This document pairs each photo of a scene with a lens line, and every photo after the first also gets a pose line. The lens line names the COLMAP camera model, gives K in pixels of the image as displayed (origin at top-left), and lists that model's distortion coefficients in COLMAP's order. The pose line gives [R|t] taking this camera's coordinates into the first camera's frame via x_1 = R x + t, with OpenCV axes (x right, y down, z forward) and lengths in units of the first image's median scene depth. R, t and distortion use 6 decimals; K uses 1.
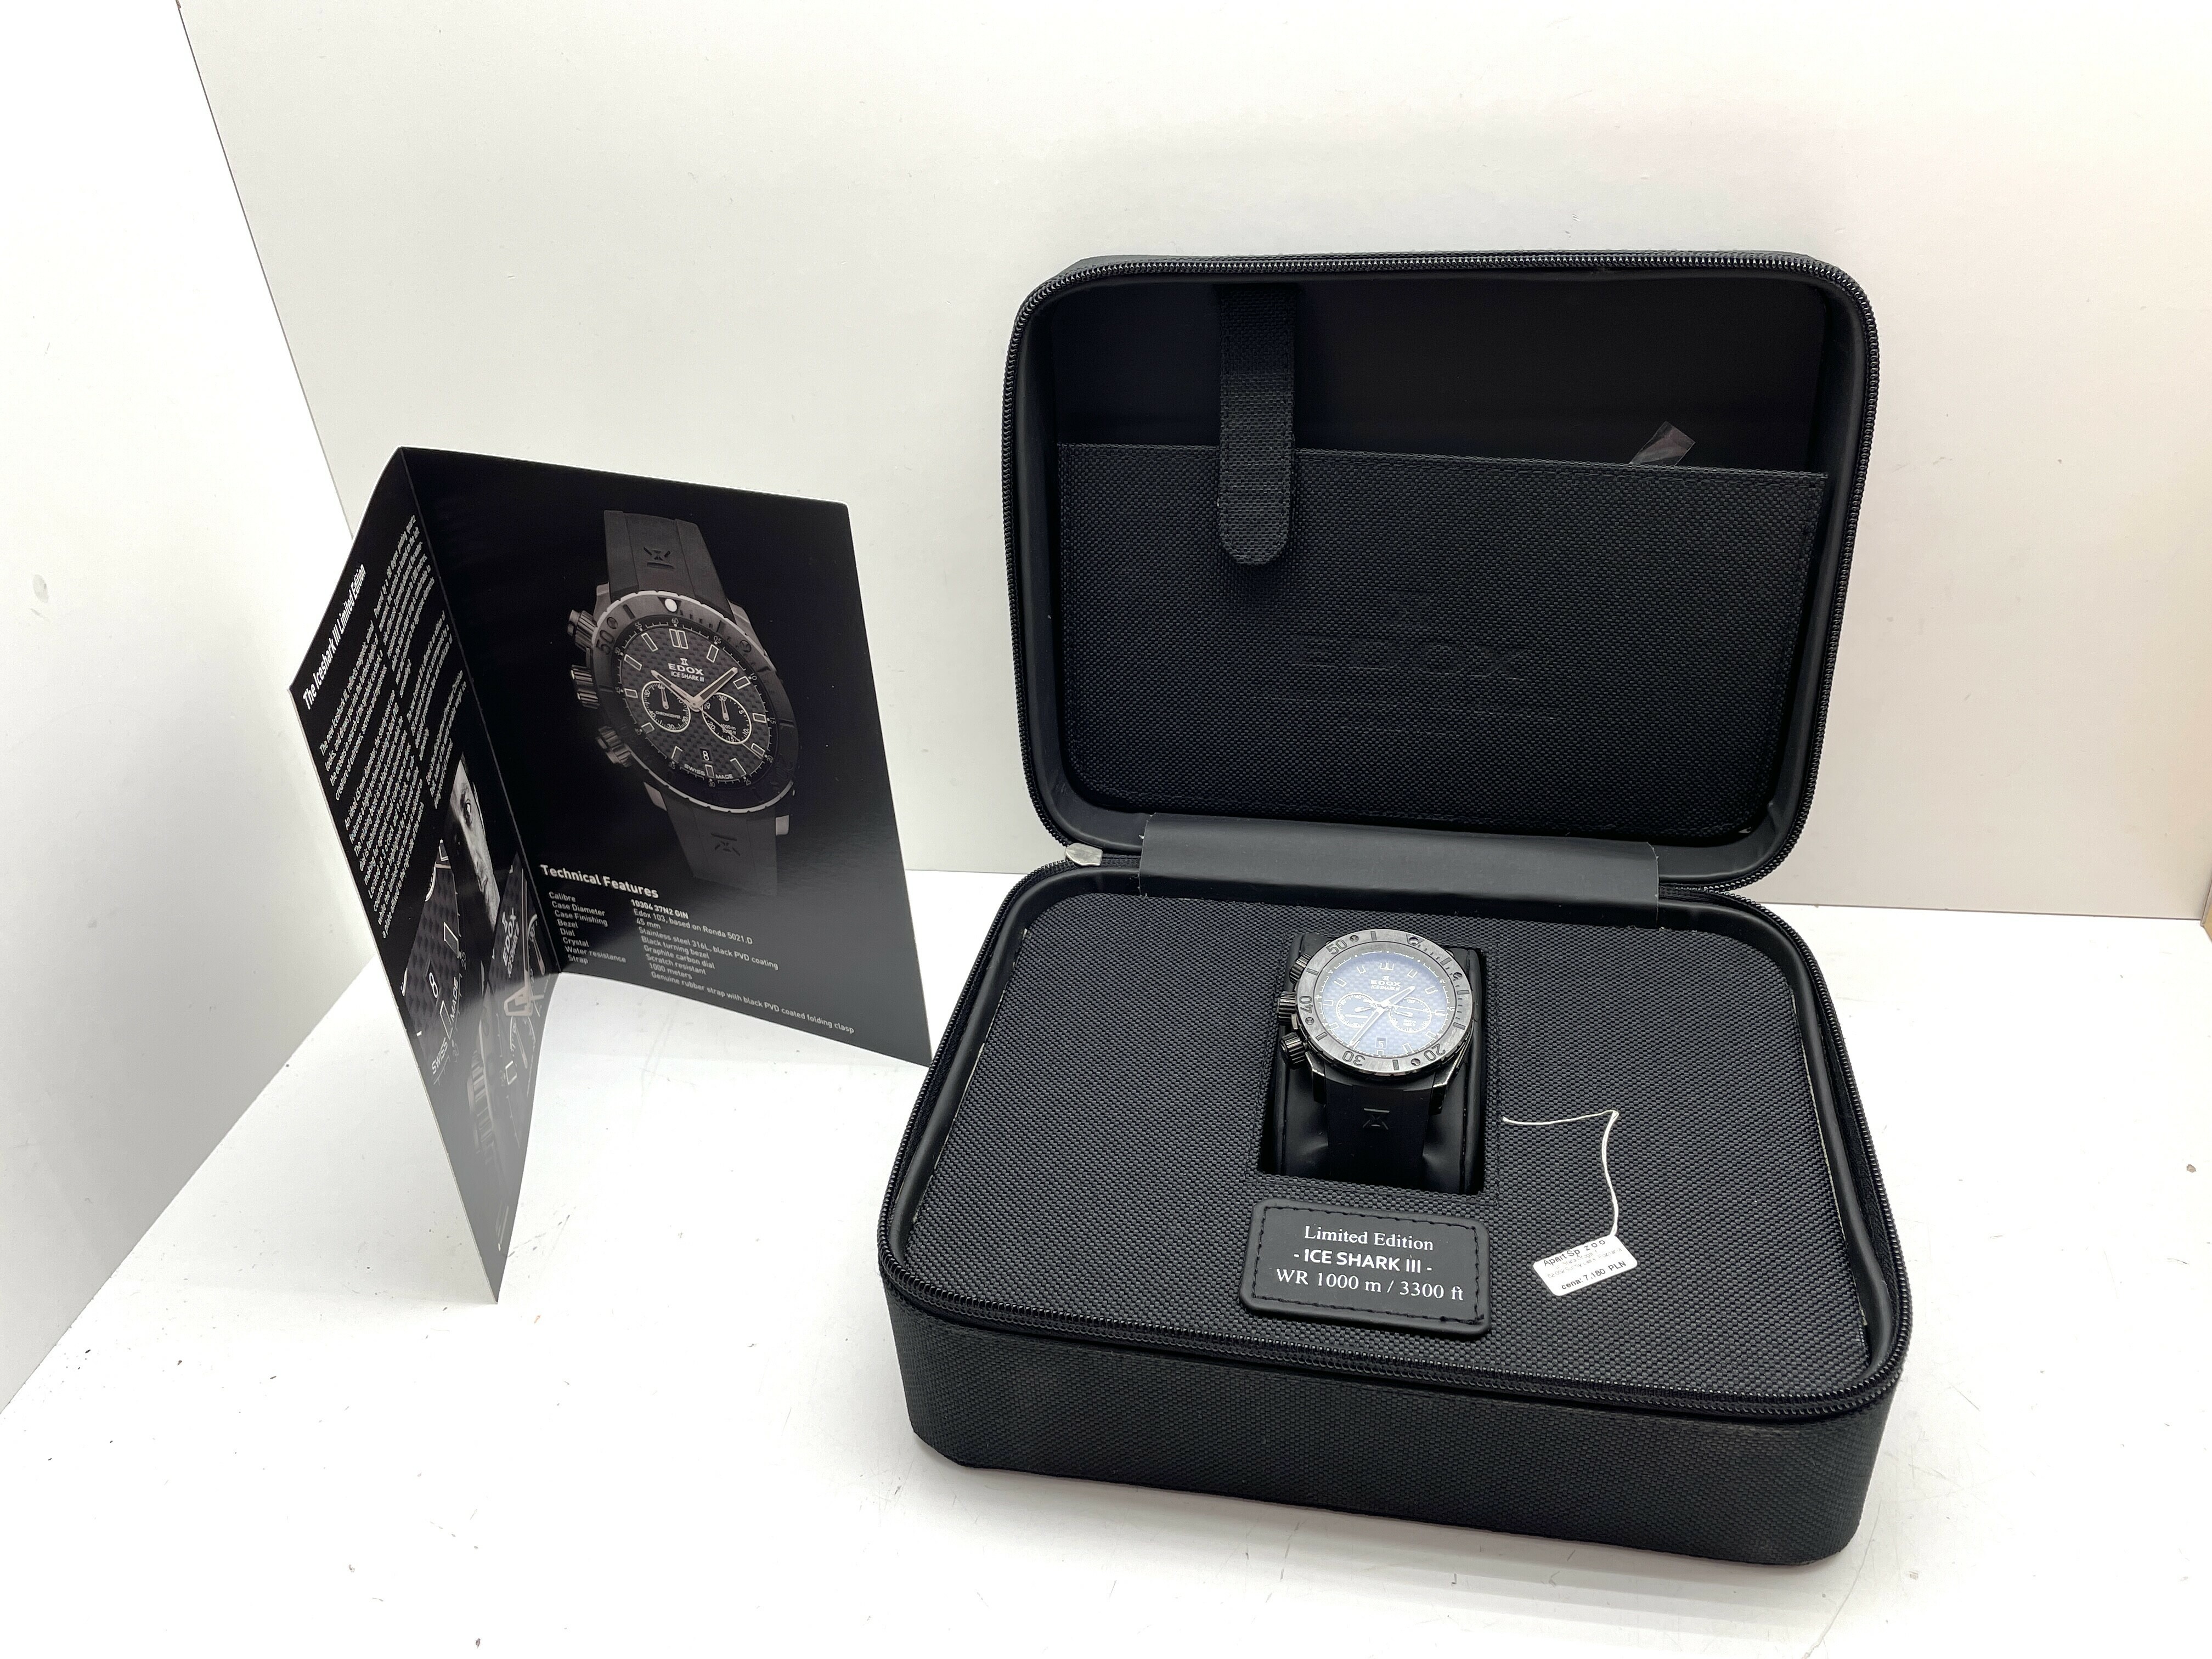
lens RADIAL K [[1666.0, 0, 1106.0], [0, 1666.0, 829.5], [0, 0, 1]] dist [0.098508, -0.000746]
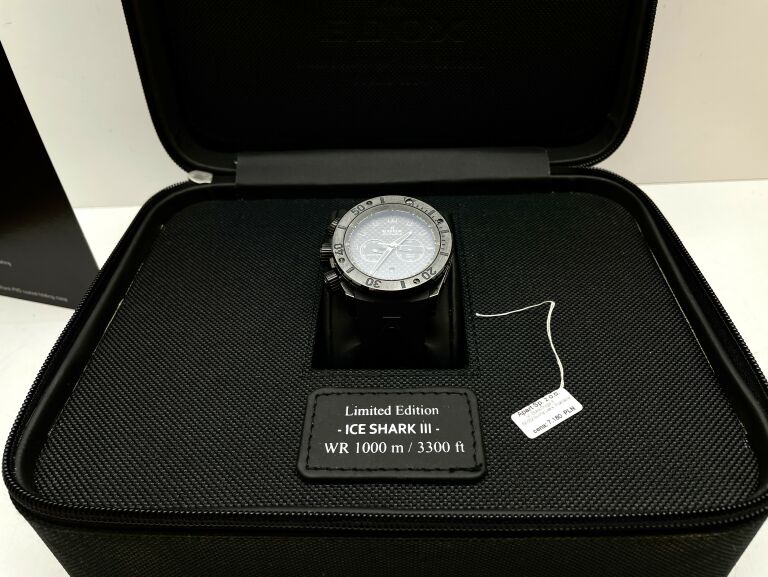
lens RADIAL K [[578.4, 0, 384.0], [0, 578.4, 288.5], [0, 0, 1]] dist [0.098508, -0.000746]
pose [[0.985279, -0.087772, 0.146699, 0.084879], [0.071517, 0.991060, 0.112633, 0.087441], [-0.155273, -0.100483, 0.982748, 0.519585]]
